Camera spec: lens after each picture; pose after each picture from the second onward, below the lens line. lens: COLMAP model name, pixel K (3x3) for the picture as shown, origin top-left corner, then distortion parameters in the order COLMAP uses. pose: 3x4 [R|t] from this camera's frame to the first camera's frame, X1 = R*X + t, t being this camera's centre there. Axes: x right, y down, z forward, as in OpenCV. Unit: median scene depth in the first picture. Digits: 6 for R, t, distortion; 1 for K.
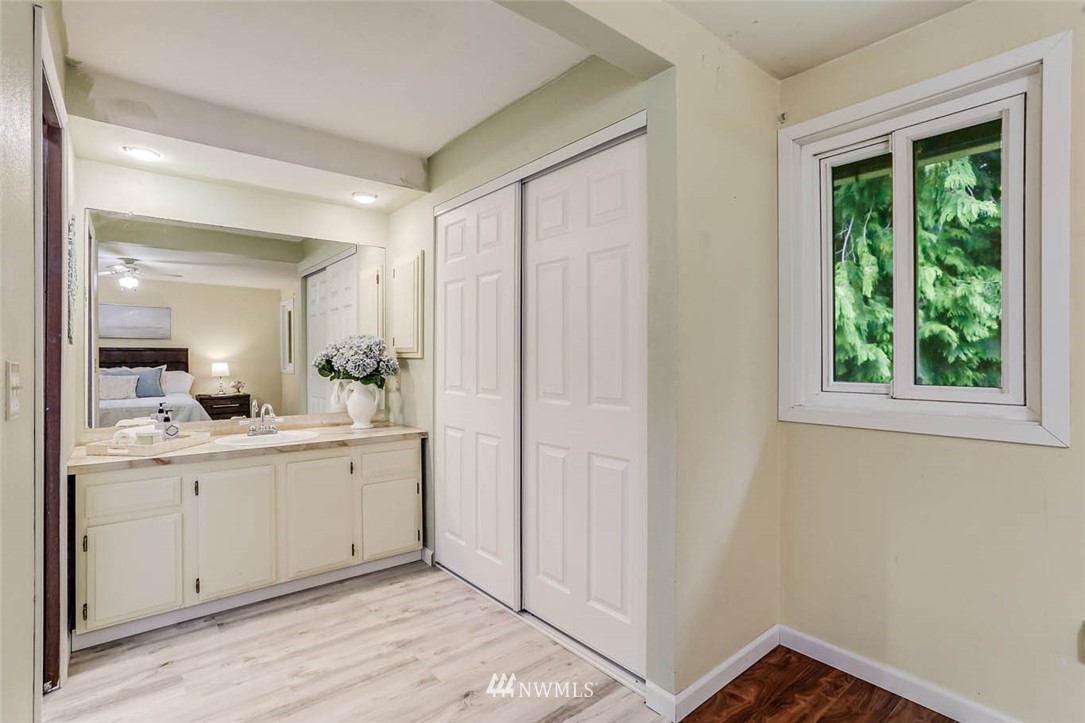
lens RADIAL K [[524.7, 0, 539.0], [0, 524.7, 357.1], [0, 0, 1]] dist [-0.059233, 0.034543]
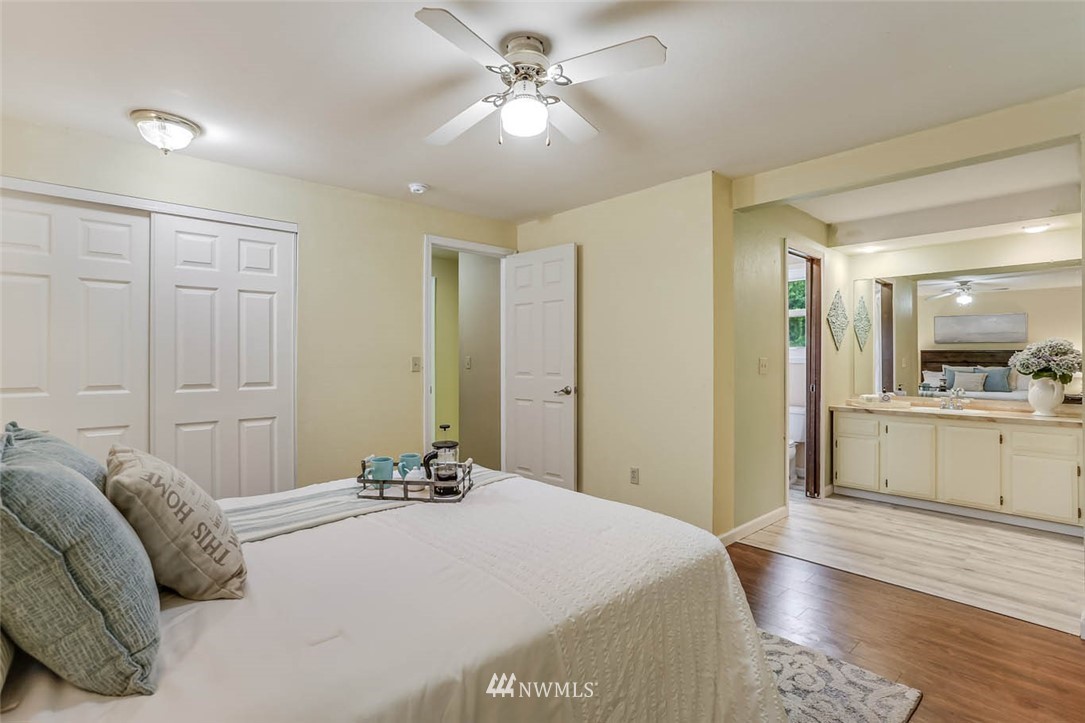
lens RADIAL K [[524.7, 0, 539.0], [0, 524.7, 357.1], [0, 0, 1]] dist [-0.059233, 0.034543]
pose [[0.046312, -0.000332, -0.998927, 1.087481], [-0.002221, 0.999997, -0.000436, 0.003657], [0.998925, 0.002239, 0.046311, -0.312864]]
